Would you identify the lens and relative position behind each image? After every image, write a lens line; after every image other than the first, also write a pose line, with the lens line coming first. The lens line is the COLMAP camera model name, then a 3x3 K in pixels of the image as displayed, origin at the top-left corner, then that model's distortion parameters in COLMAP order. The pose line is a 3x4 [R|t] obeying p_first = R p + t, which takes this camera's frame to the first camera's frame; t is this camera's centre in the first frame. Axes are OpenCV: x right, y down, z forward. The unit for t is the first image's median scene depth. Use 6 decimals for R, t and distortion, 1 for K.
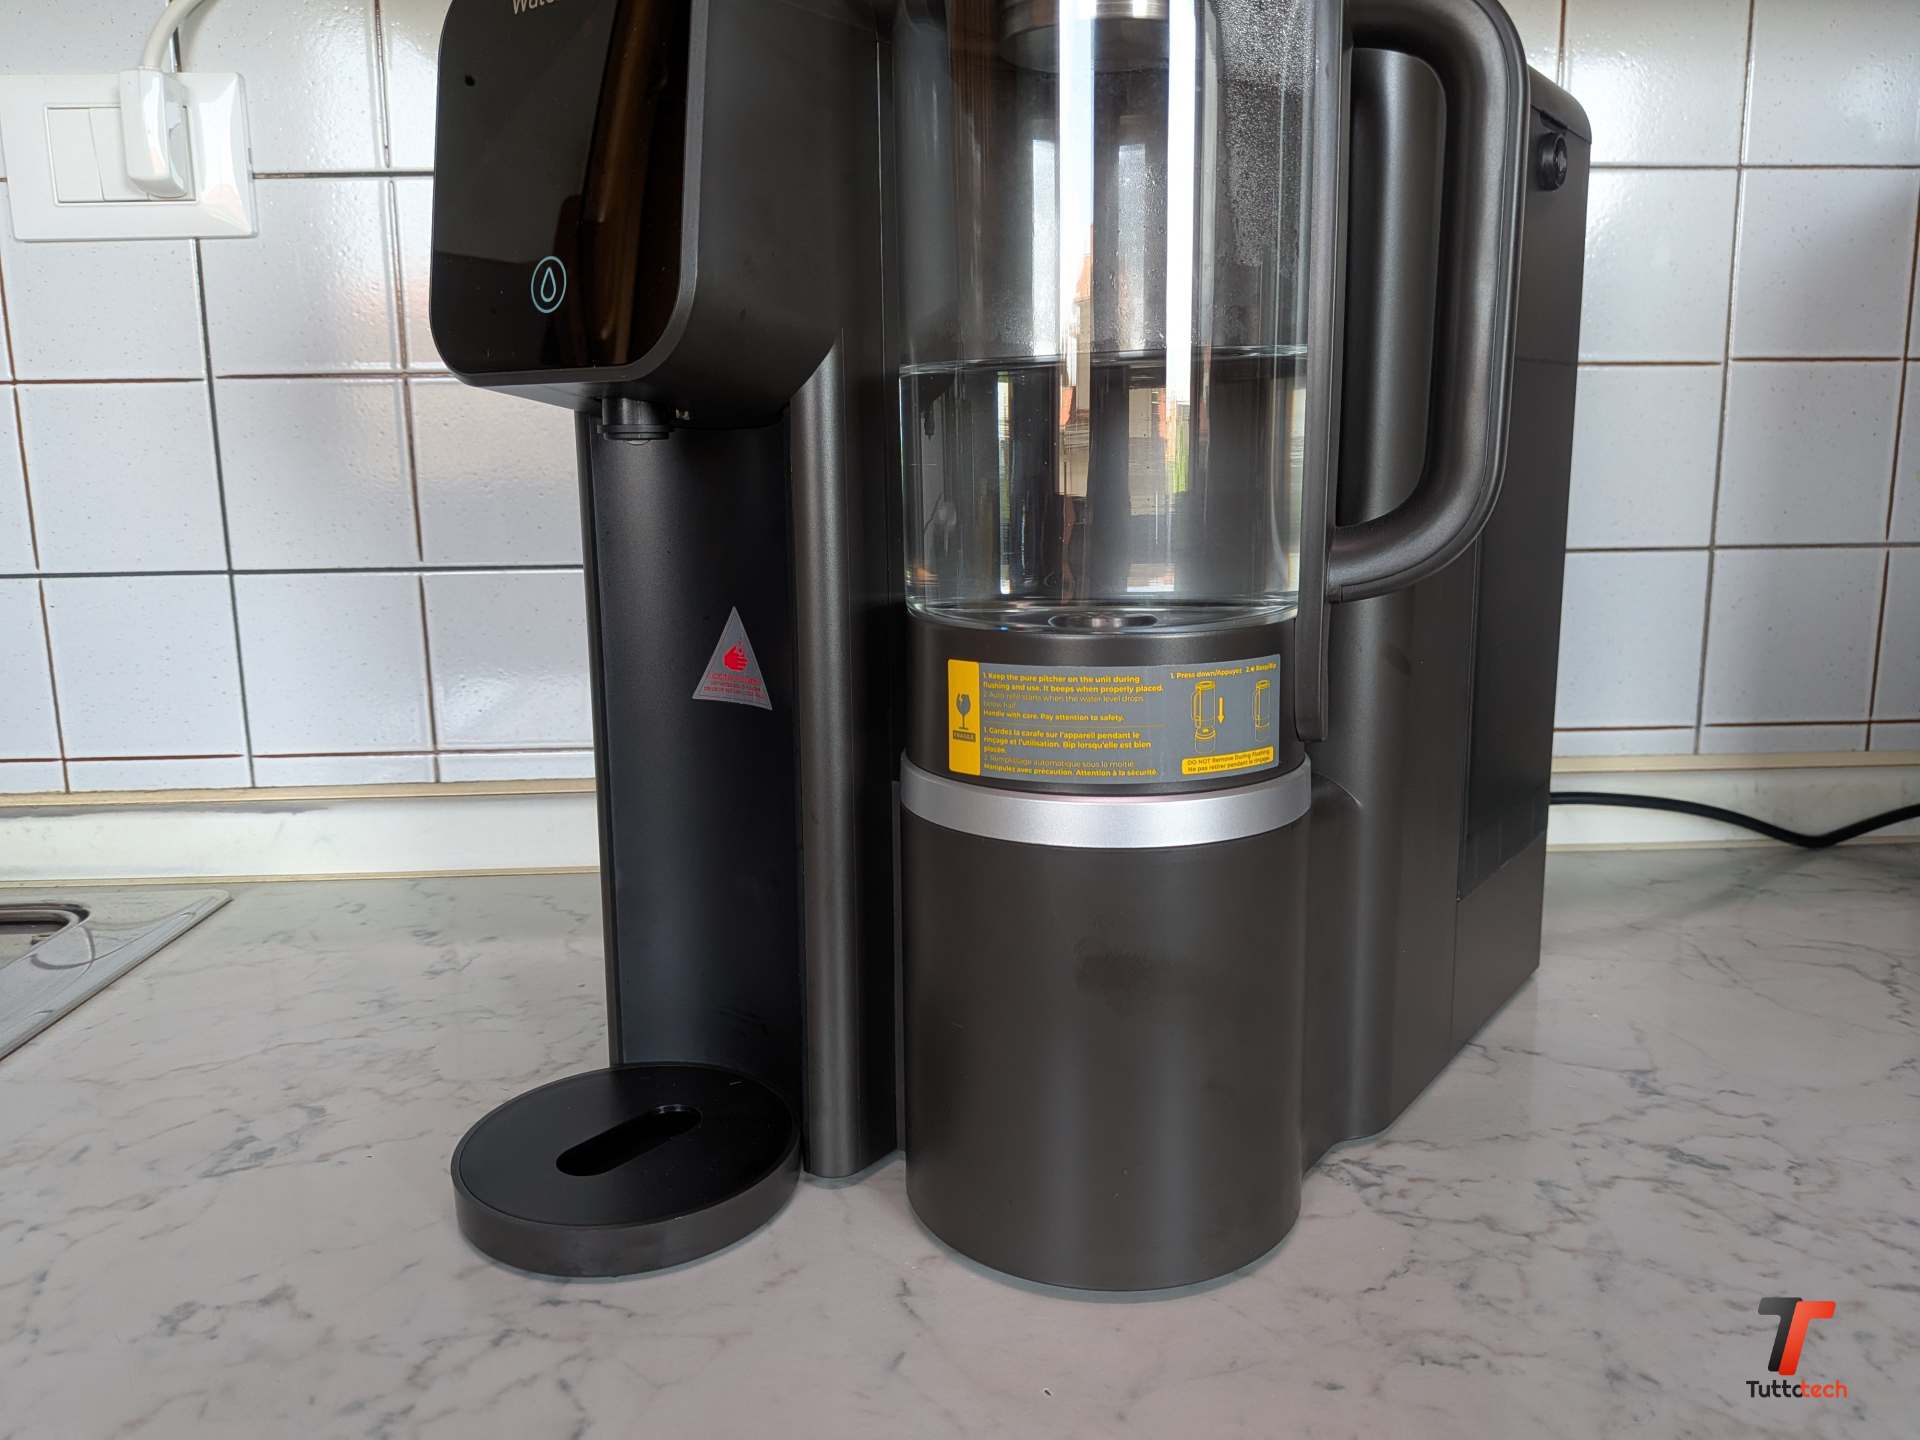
lens RADIAL K [[1352.0, 0, 962.8], [0, 1352.0, 721.9], [0, 0, 1]] dist [-0.016029, -0.009833]
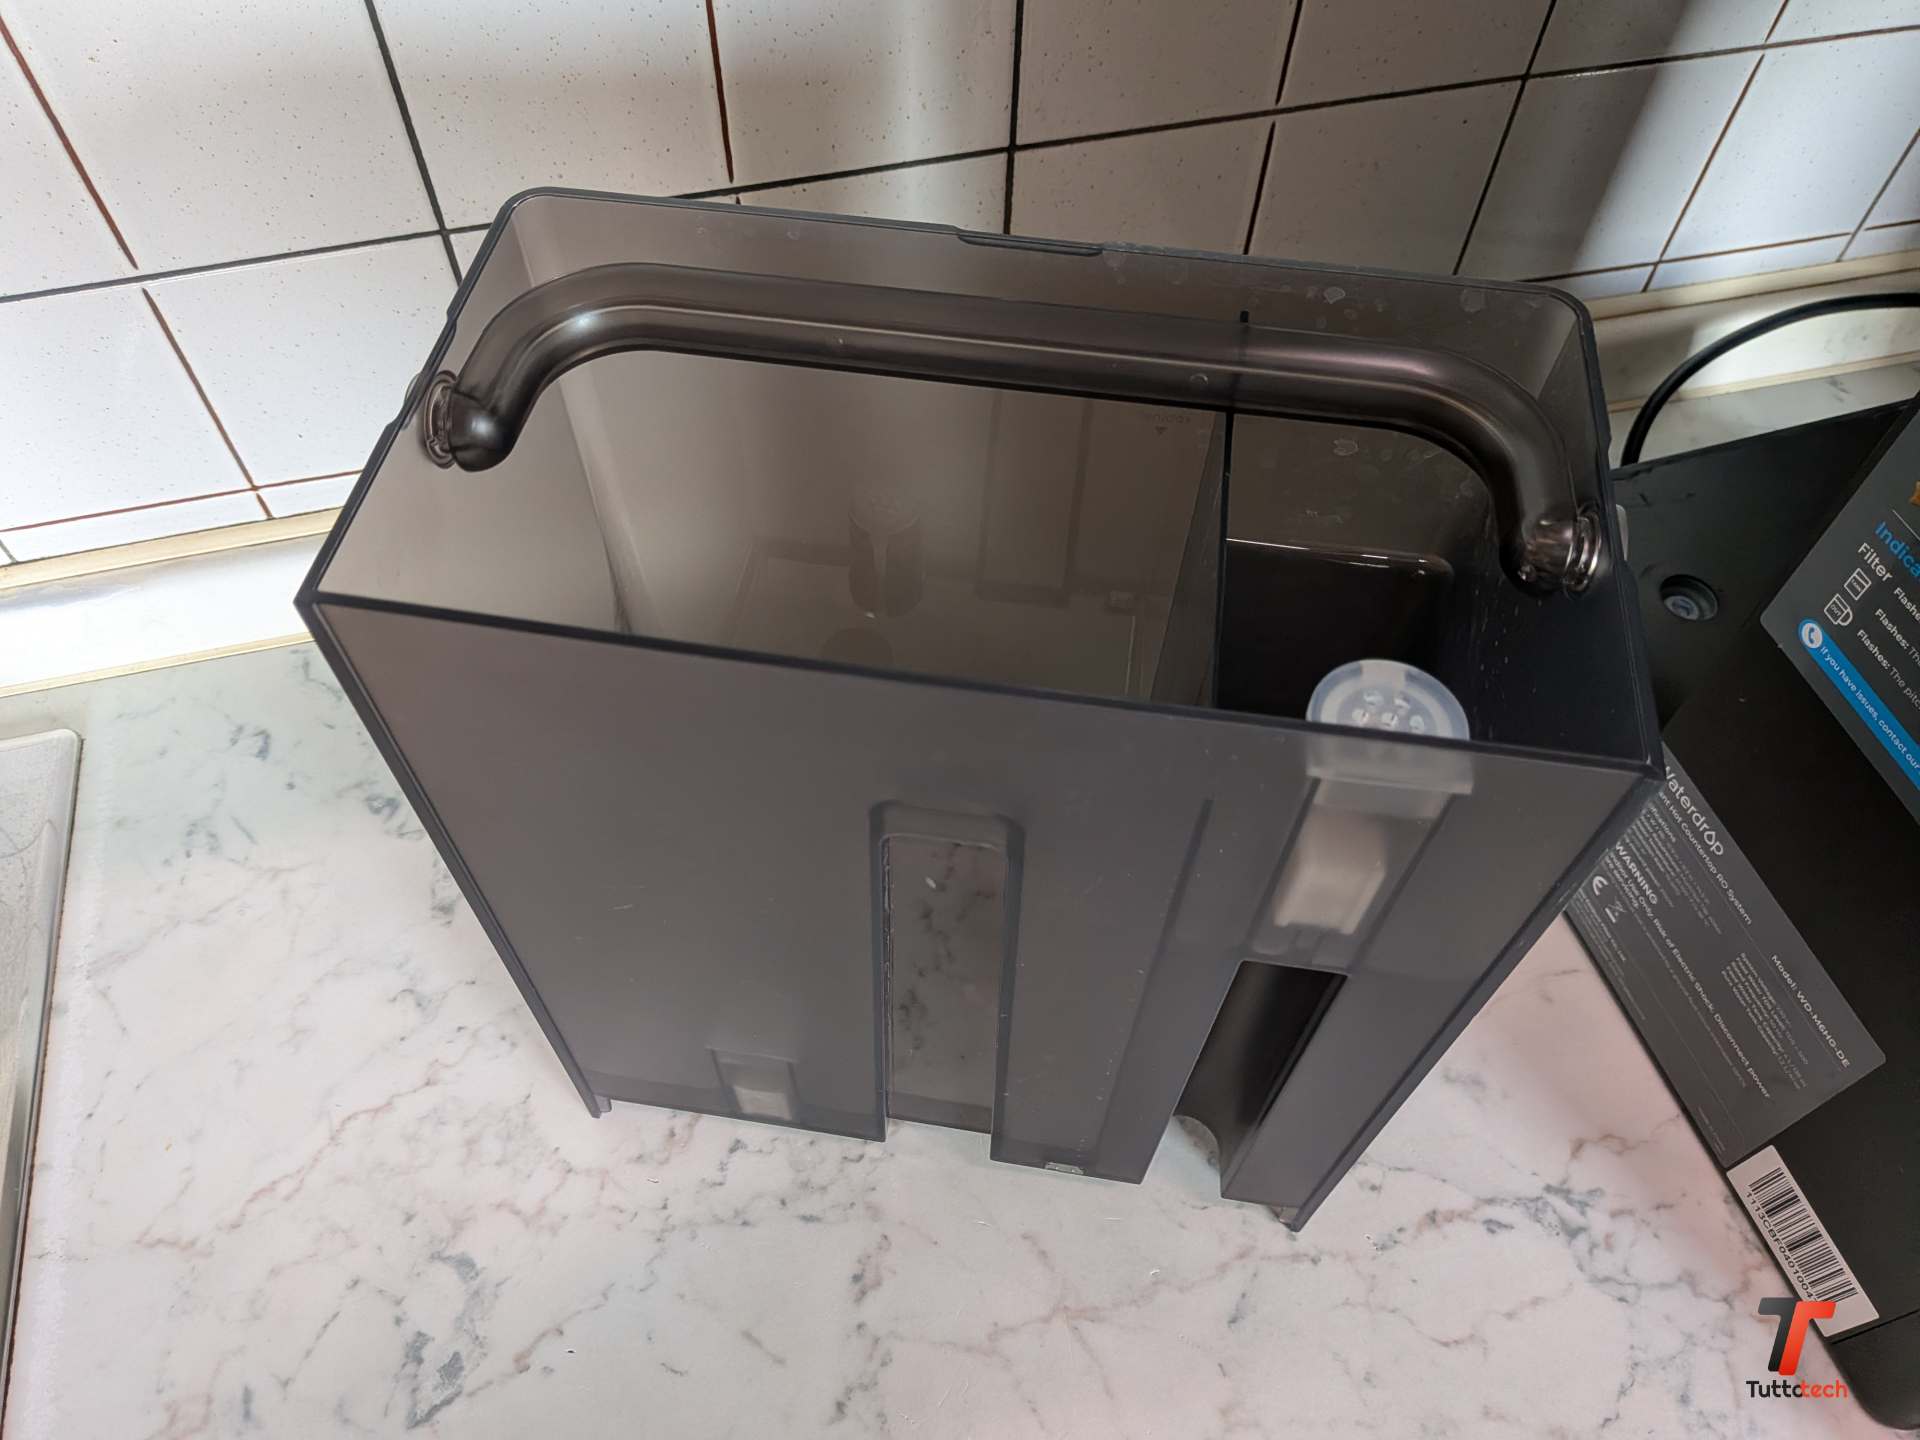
lens RADIAL K [[1352.0, 0, 914.9], [0, 1352.0, 726.4], [0, 0, 1]] dist [-0.016029, -0.009833]
pose [[0.983739, -0.143330, 0.108232, -0.243134], [0.027462, 0.715564, 0.698007, -0.635493], [-0.177493, -0.683685, 0.707864, 0.588841]]
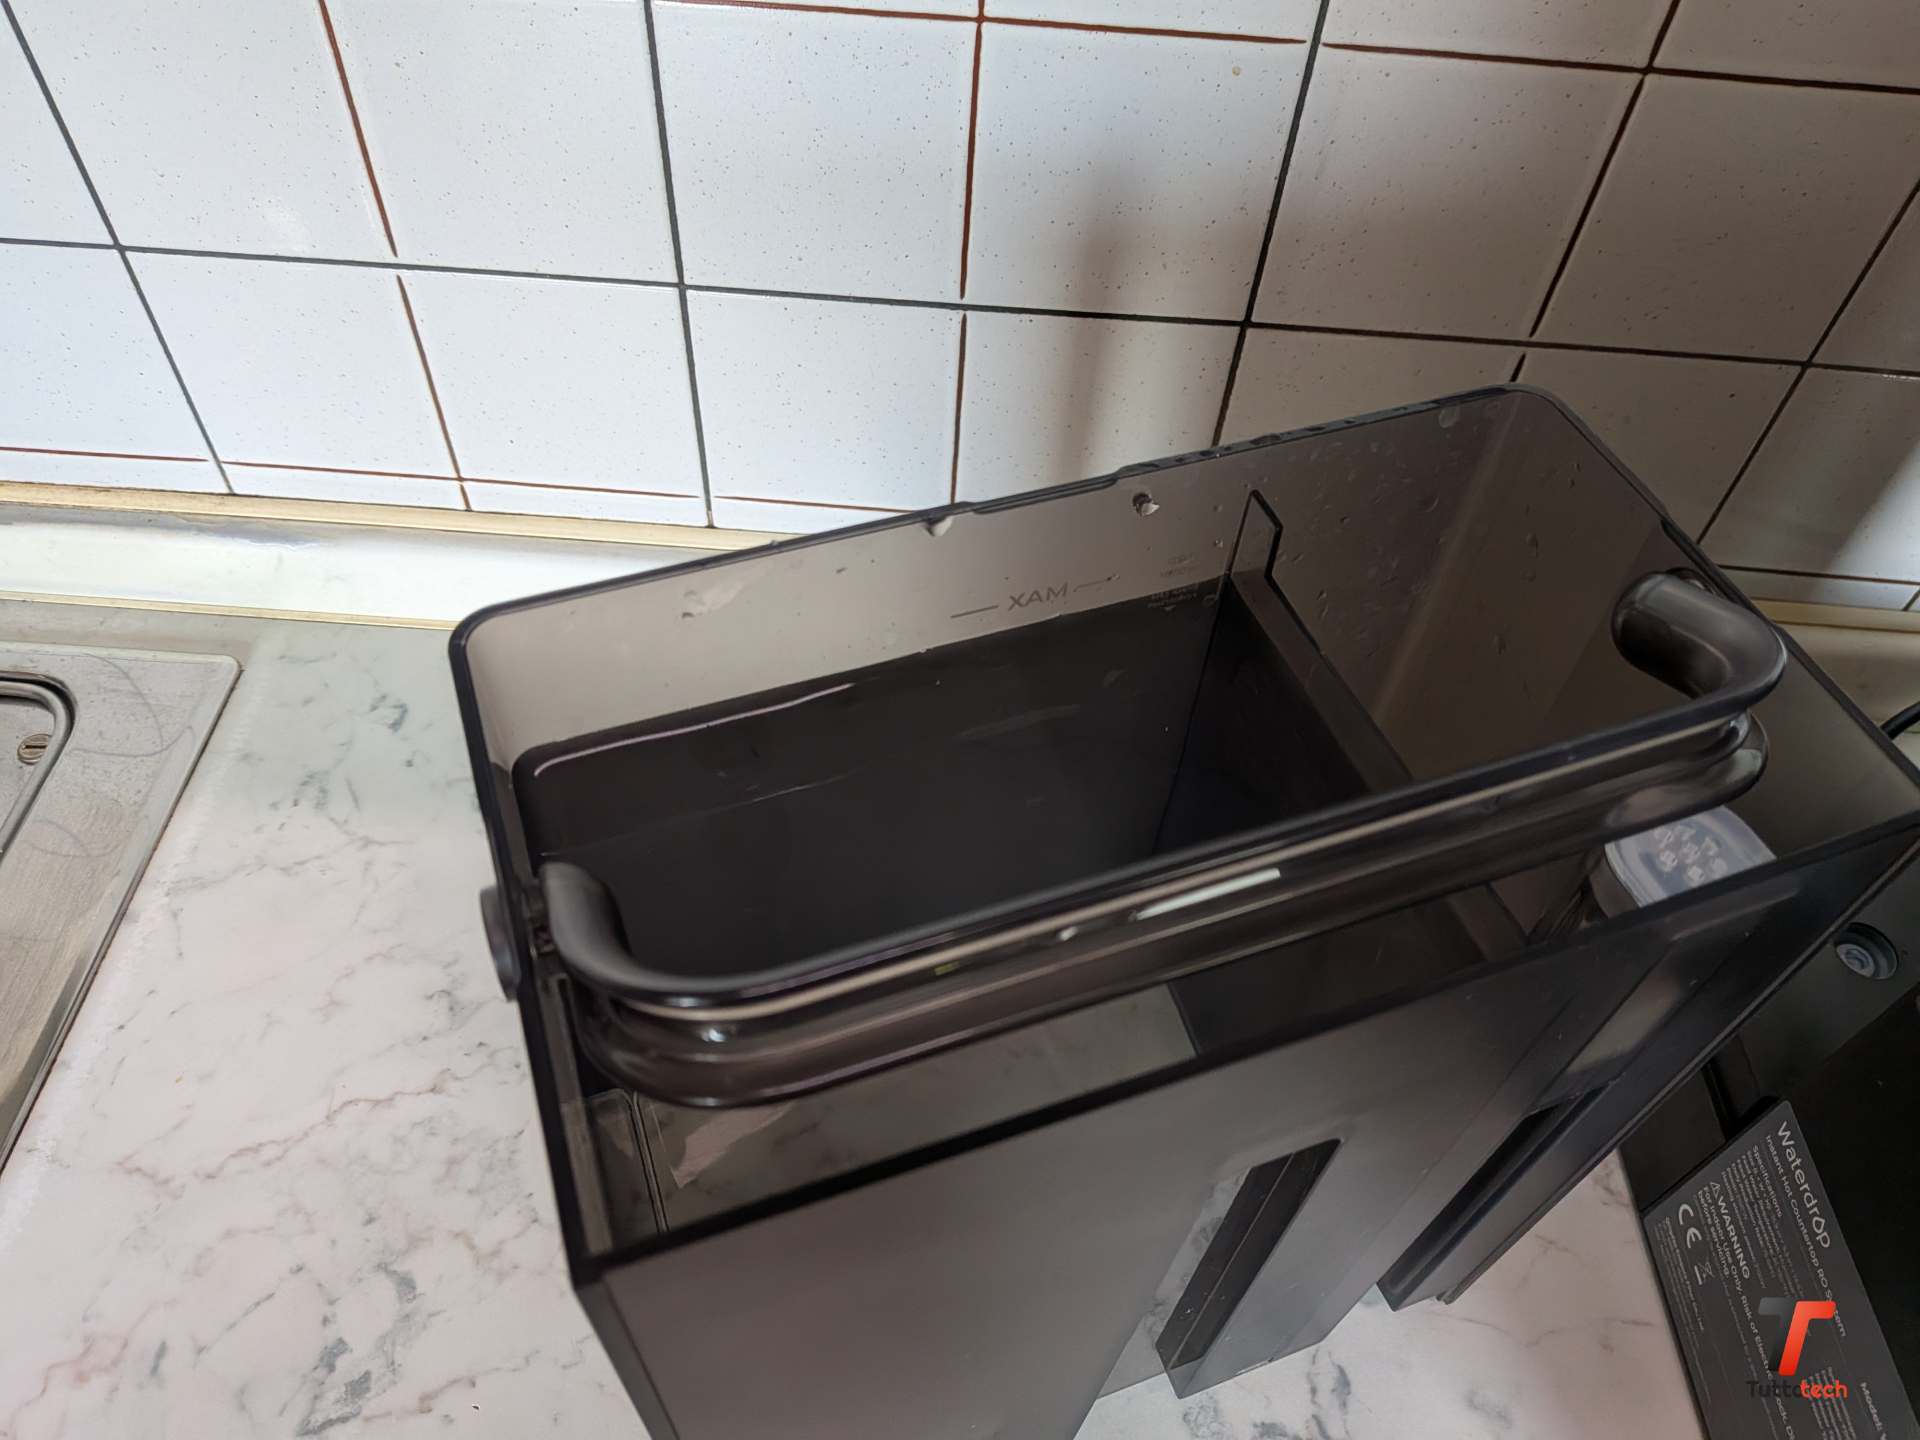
lens RADIAL K [[1352.0, 0, 962.0], [0, 1352.0, 706.9], [0, 0, 1]] dist [-0.016029, -0.009833]
pose [[0.993442, 0.113999, -0.008752, -0.161978], [-0.082793, 0.770059, 0.632578, -0.634429], [0.078853, -0.627705, 0.774447, 0.620878]]
